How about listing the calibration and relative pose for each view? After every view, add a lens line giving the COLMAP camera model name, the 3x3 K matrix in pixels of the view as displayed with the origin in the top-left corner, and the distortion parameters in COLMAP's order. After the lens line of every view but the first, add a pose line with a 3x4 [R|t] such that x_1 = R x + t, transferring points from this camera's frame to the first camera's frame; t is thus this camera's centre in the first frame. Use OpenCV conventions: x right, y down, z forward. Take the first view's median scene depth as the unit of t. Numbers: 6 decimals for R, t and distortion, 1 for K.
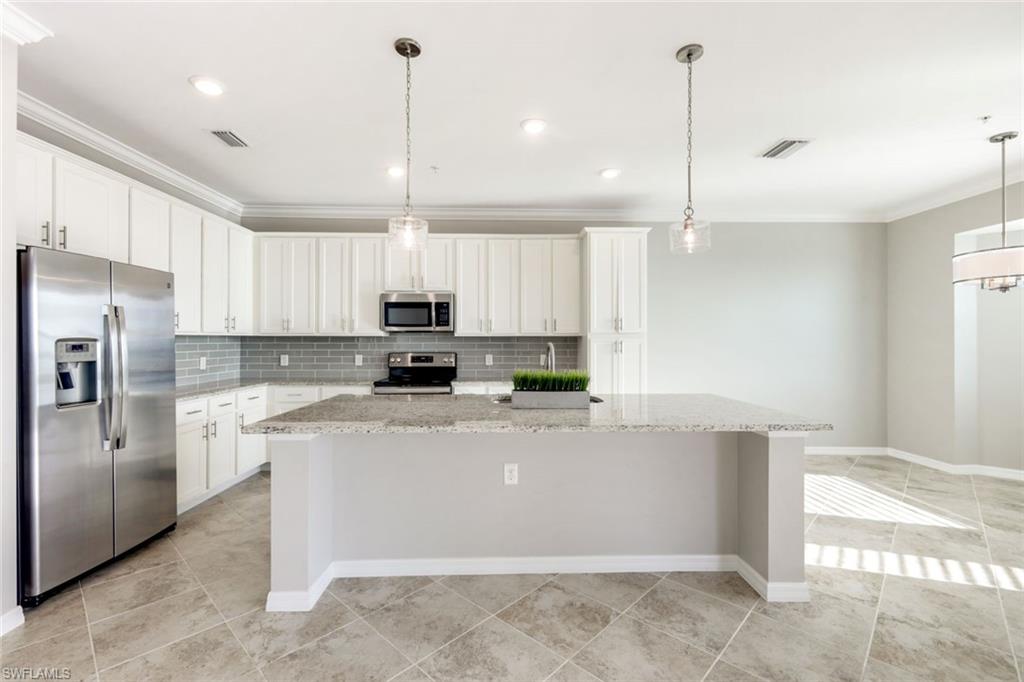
lens RADIAL K [[450.1, 0, 511.8], [0, 450.1, 338.5], [0, 0, 1]] dist [0.010132, -0.000910]
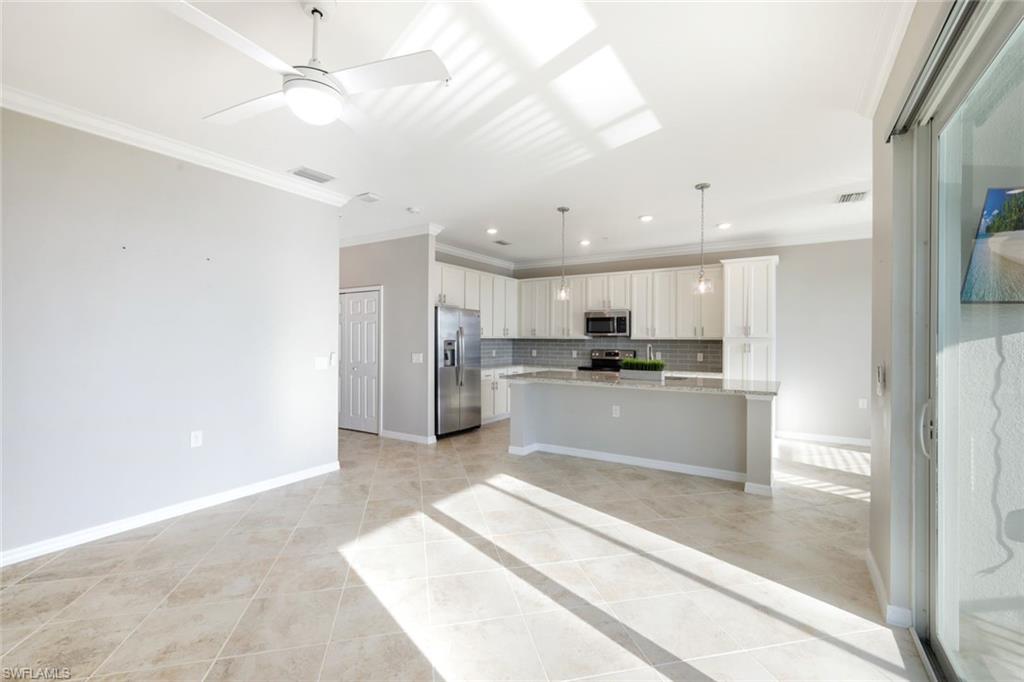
lens RADIAL K [[450.1, 0, 511.8], [0, 450.1, 338.5], [0, 0, 1]] dist [0.010132, -0.000910]
pose [[0.831634, 0.003406, -0.555314, 0.417247], [-0.003896, 0.999992, 0.000299, -0.007196], [0.555311, 0.001915, 0.831641, -0.513370]]
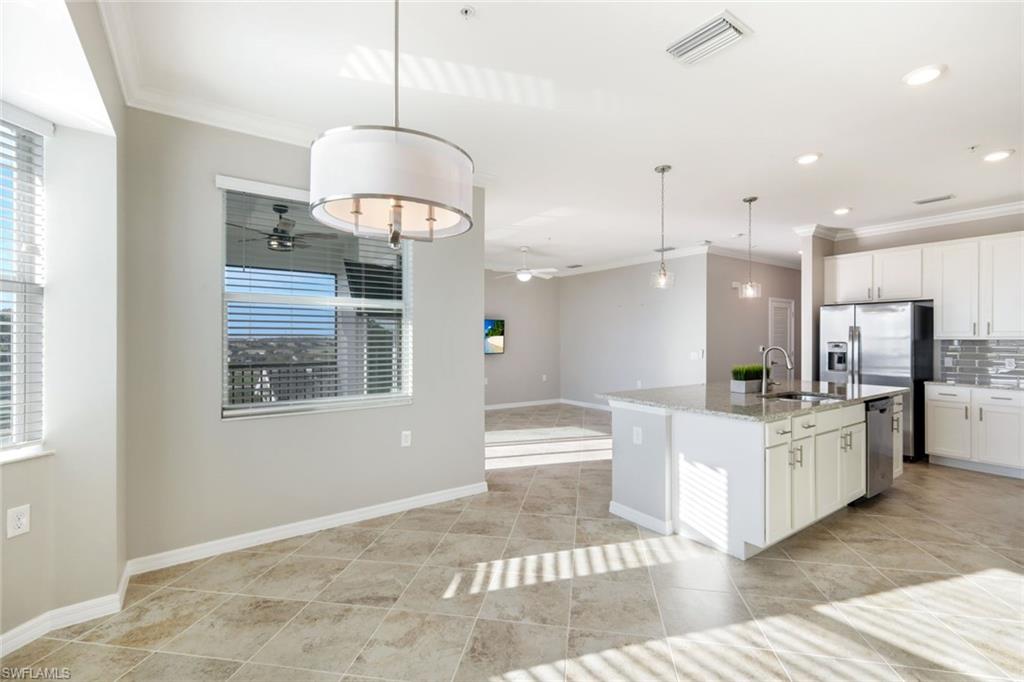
lens RADIAL K [[450.1, 0, 511.8], [0, 450.1, 338.5], [0, 0, 1]] dist [0.010132, -0.000910]
pose [[-0.832351, -0.003100, -0.554240, 0.956180], [-0.002112, 0.999995, -0.002422, -0.004635], [0.554245, -0.000846, -0.832353, 1.120580]]
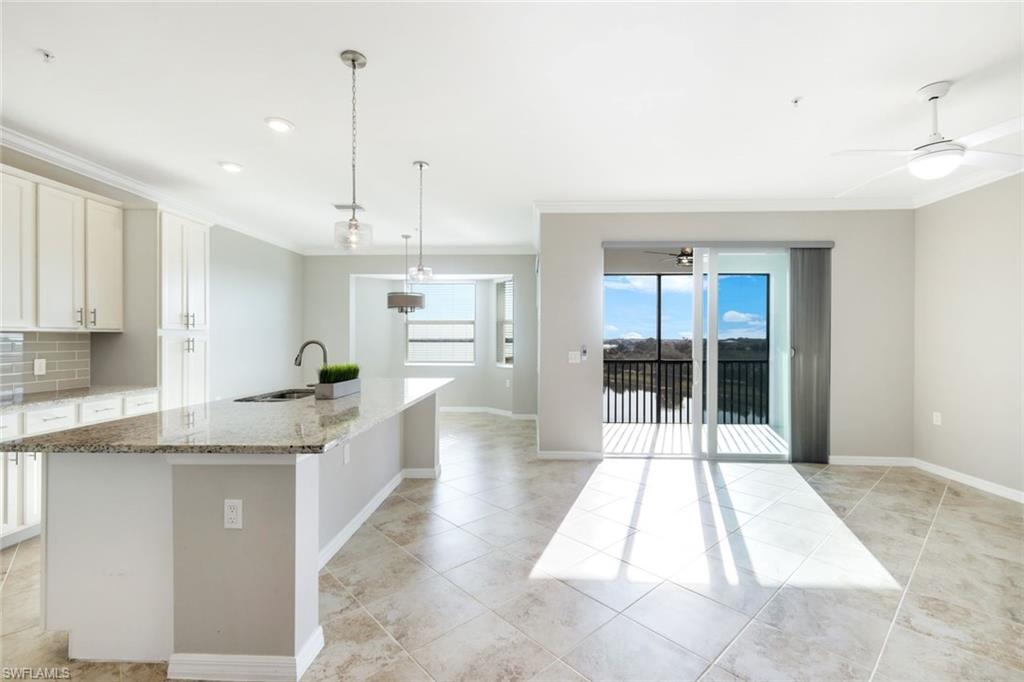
lens RADIAL K [[450.1, 0, 511.8], [0, 450.1, 338.5], [0, 0, 1]] dist [0.010132, -0.000910]
pose [[0.076320, -0.004111, 0.997075, -0.662758], [-0.004516, 0.999980, 0.004468, -0.001774], [-0.997073, -0.004843, 0.076300, 0.289138]]
